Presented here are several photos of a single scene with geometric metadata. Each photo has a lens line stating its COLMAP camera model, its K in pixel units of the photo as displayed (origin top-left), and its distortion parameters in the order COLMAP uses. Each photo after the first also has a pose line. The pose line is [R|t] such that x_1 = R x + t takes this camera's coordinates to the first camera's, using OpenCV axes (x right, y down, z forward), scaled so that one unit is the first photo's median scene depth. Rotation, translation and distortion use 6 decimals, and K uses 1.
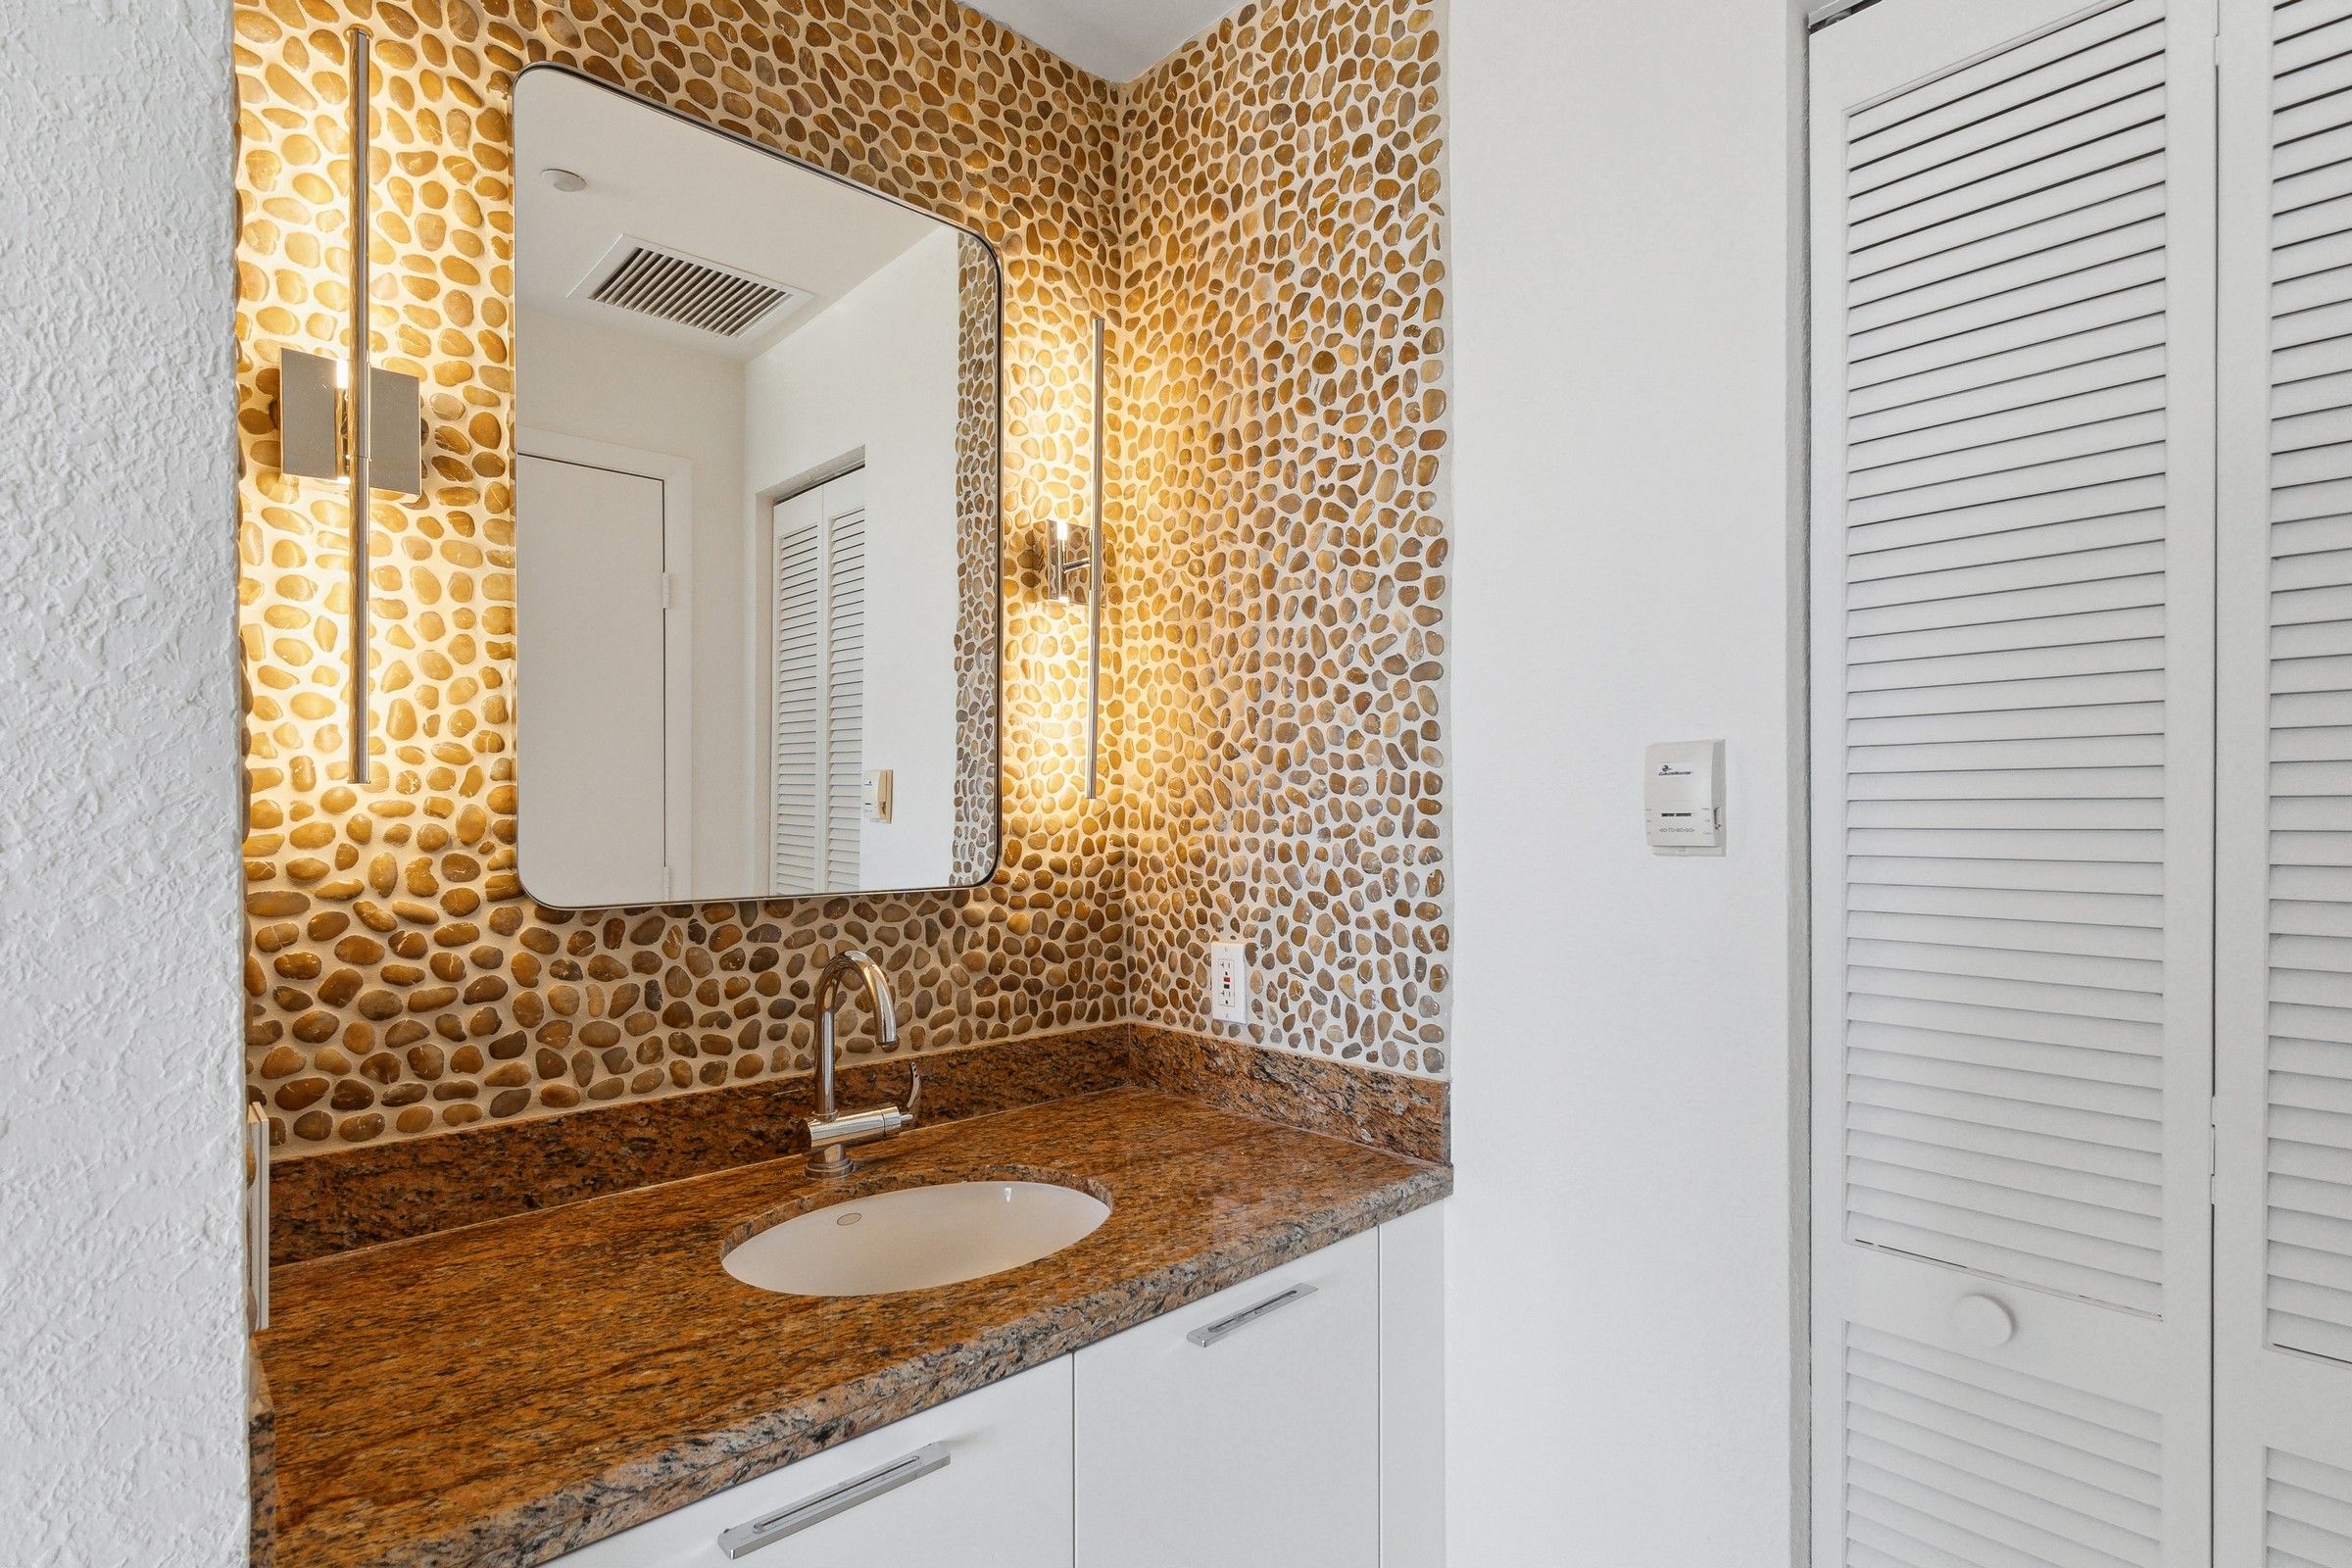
lens RADIAL K [[1147.0, 0, 1180.8], [0, 1147.0, 817.2], [0, 0, 1]] dist [-0.001278, -0.000216]
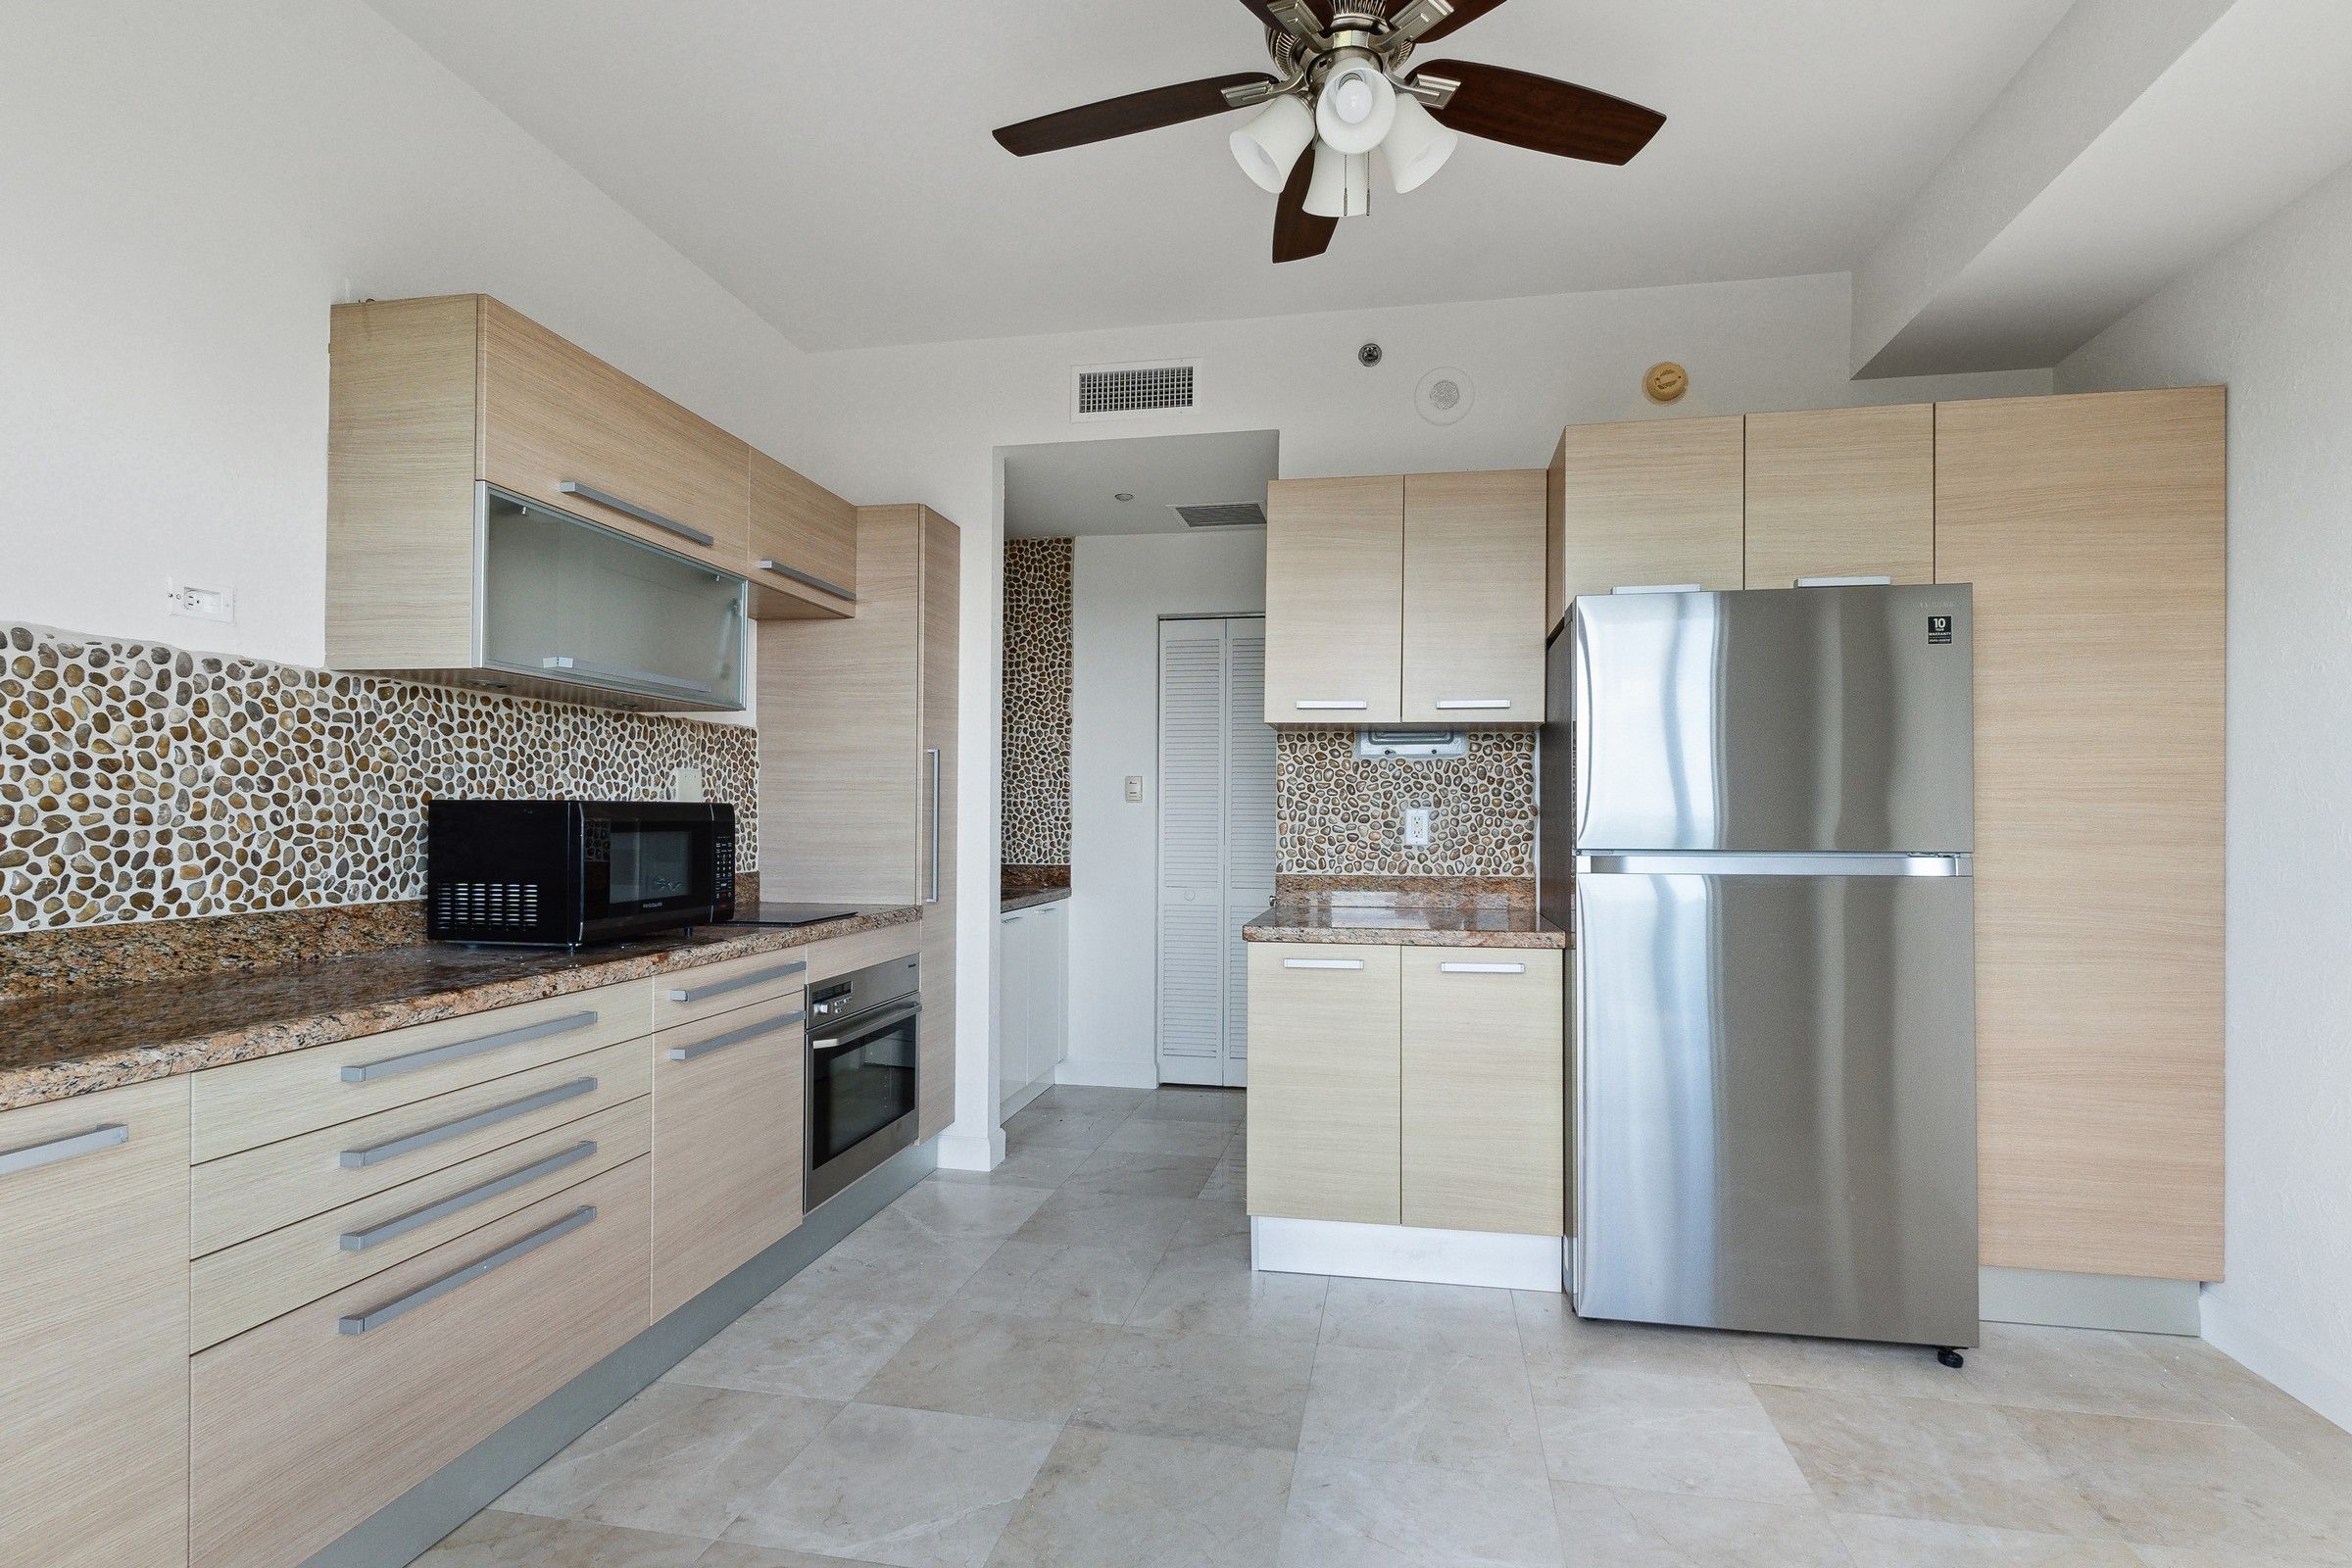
lens RADIAL K [[1147.0, 0, 1180.8], [0, 1147.0, 817.2], [0, 0, 1]] dist [-0.001278, -0.000216]
pose [[0.794601, 0.009123, 0.607063, -1.689210], [-0.007724, 0.999958, -0.004916, 0.090059], [-0.607083, -0.000783, 0.794638, -2.103710]]
